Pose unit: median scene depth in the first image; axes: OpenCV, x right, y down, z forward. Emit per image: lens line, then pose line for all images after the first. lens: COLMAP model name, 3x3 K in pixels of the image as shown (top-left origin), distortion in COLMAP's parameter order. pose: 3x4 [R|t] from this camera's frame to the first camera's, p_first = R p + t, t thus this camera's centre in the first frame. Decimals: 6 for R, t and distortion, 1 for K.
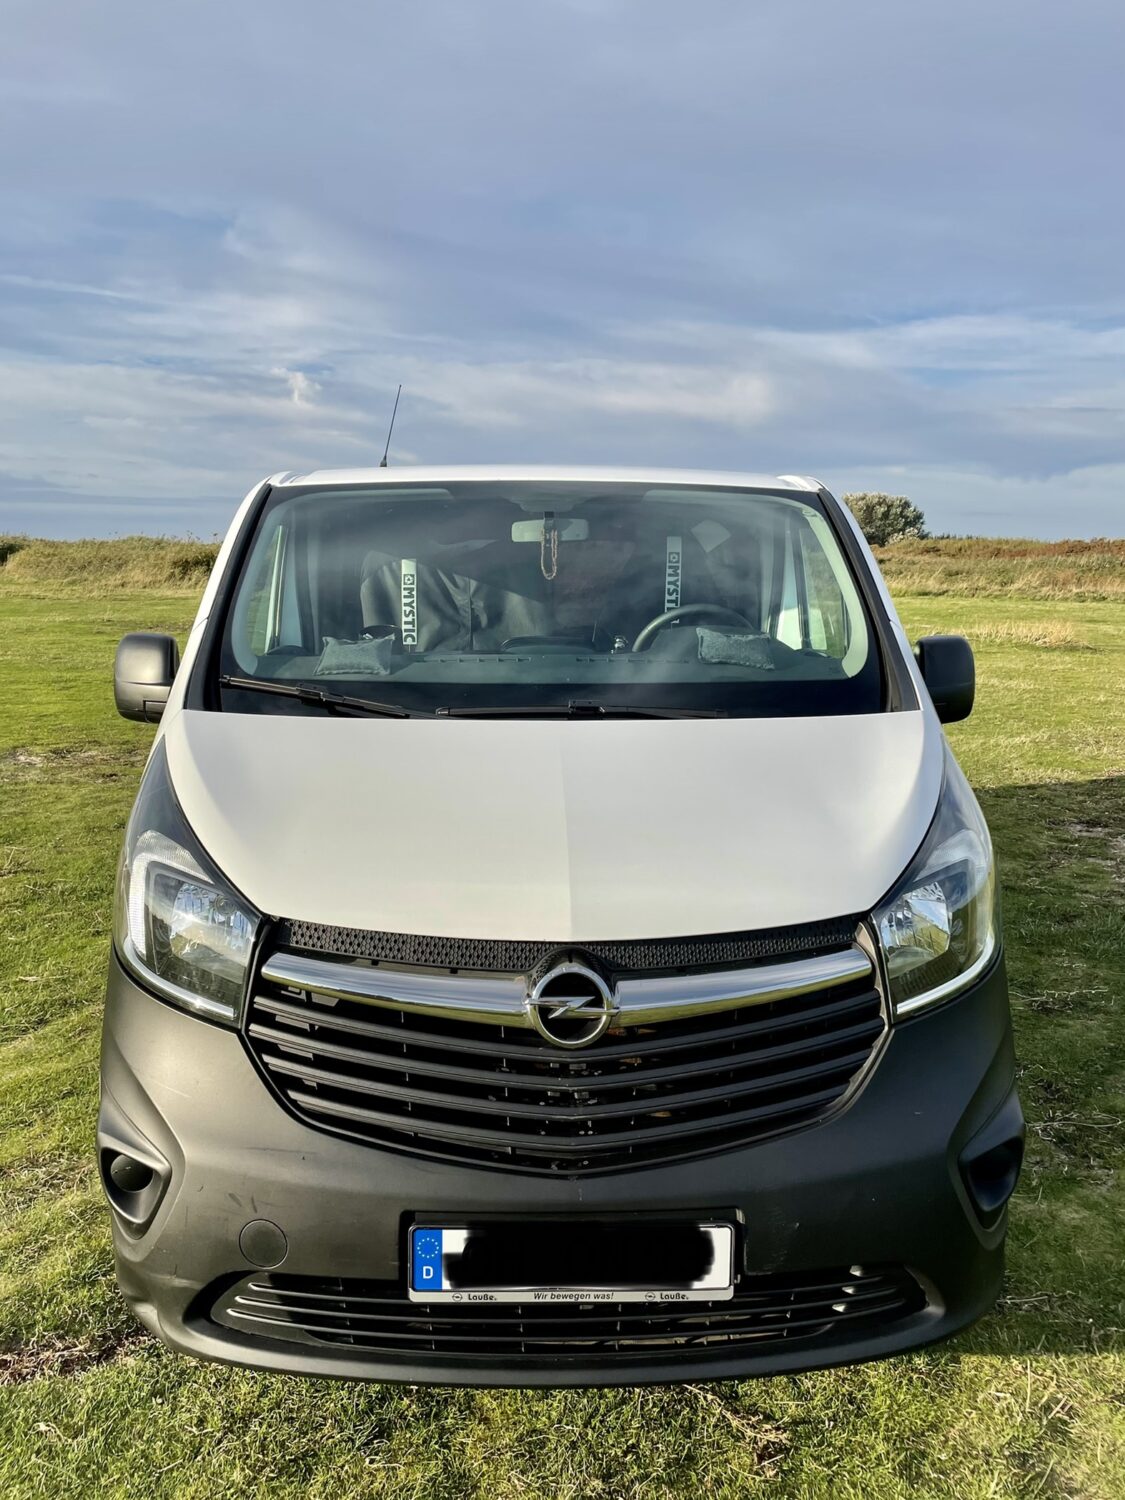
lens RADIAL K [[1652.7, 0, 562.5], [0, 1652.7, 750.0], [0, 0, 1]] dist [0.168848, -0.382978]
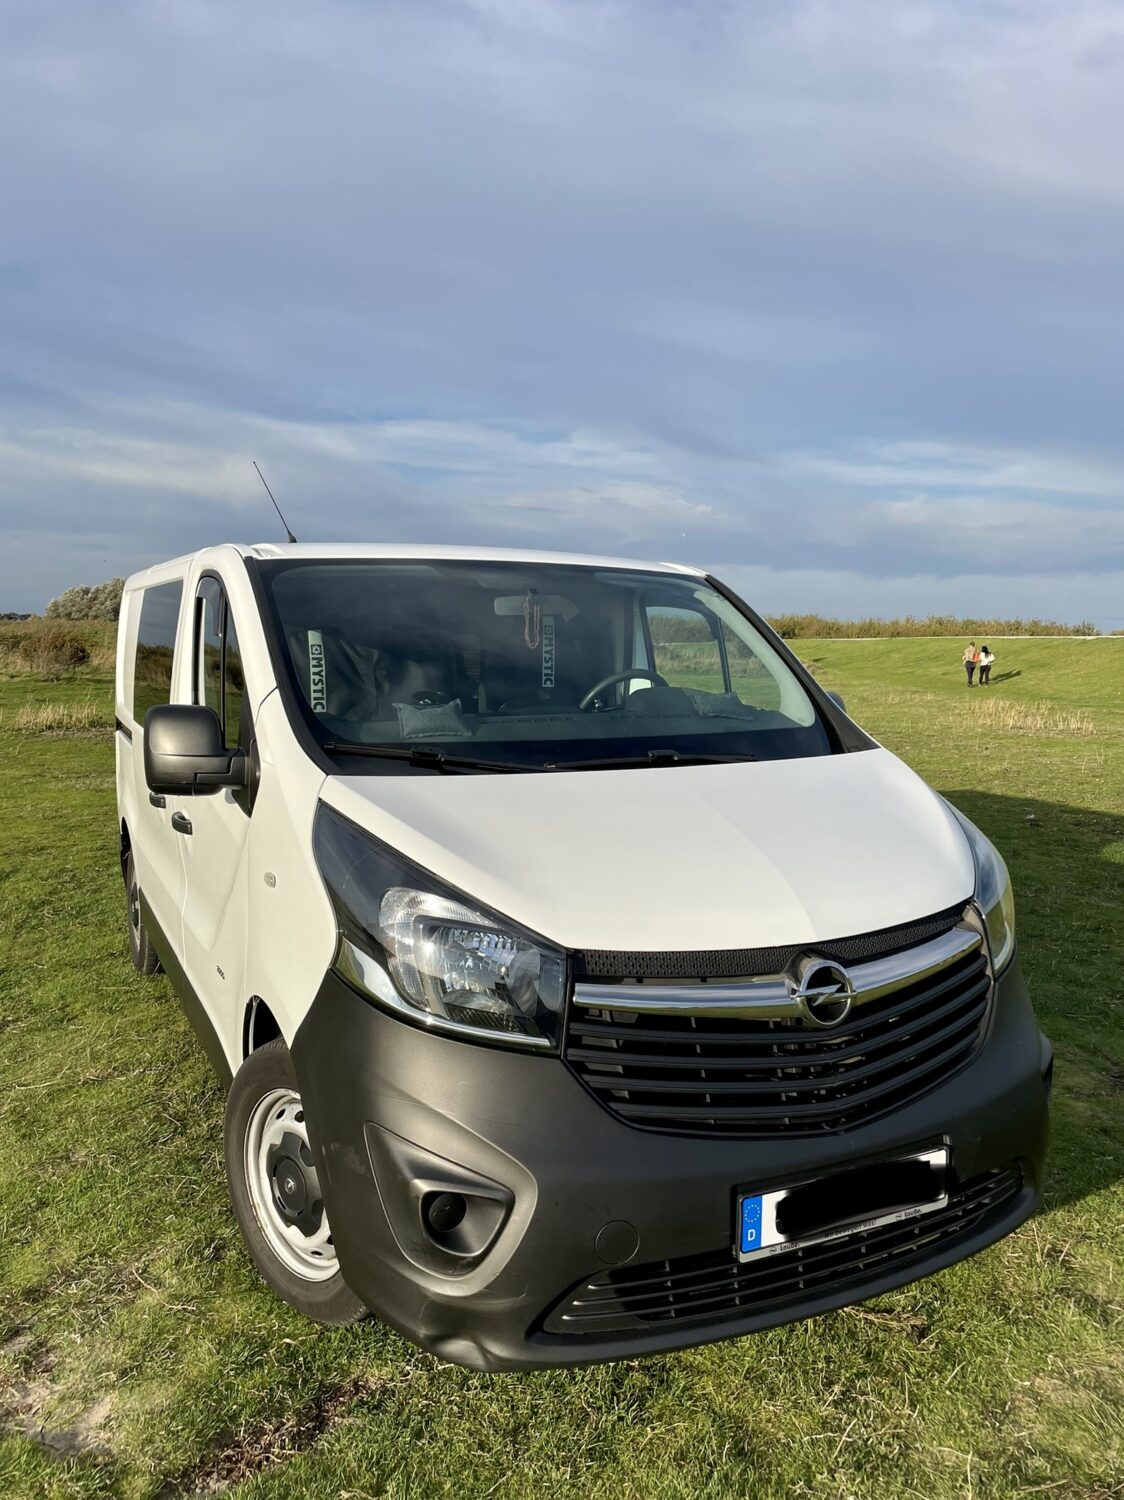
lens RADIAL K [[1652.7, 0, 562.0], [0, 1652.7, 750.0], [0, 0, 1]] dist [0.168848, -0.382978]
pose [[0.825447, -0.036925, 0.563270, -0.676918], [0.062033, 0.997748, -0.025499, -0.004653], [-0.561060, 0.055989, 0.825879, 0.068337]]
